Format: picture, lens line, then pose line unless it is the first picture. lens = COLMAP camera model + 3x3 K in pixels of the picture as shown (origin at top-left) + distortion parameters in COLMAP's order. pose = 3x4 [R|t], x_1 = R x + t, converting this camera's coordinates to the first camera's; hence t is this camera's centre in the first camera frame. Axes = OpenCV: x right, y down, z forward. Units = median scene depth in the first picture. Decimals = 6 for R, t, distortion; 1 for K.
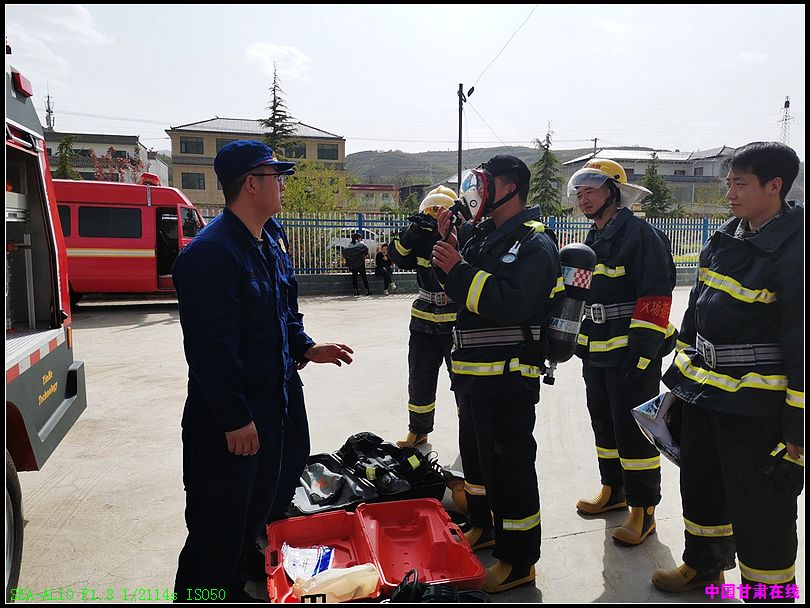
lens RADIAL K [[604.3, 0, 404.0], [0, 604.3, 319.8], [0, 0, 1]] dist [0.078782, -0.100857]
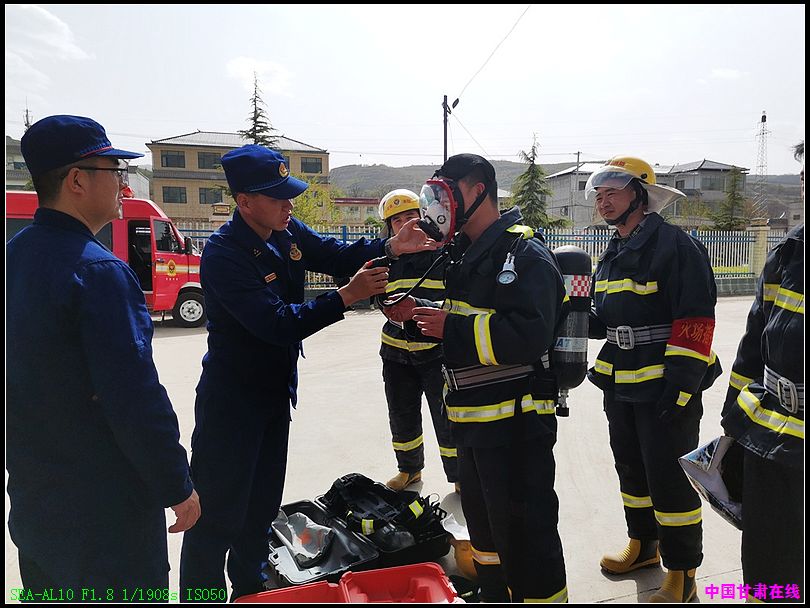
lens RADIAL K [[598.9, 0, 416.6], [0, 598.9, 348.3], [0, 0, 1]] dist [0.000460, 0.004087]
pose [[0.998962, -0.011905, 0.043978, -0.006583], [0.010760, 0.999599, 0.026182, -0.019247], [-0.044272, -0.025681, 0.998689, 0.170258]]
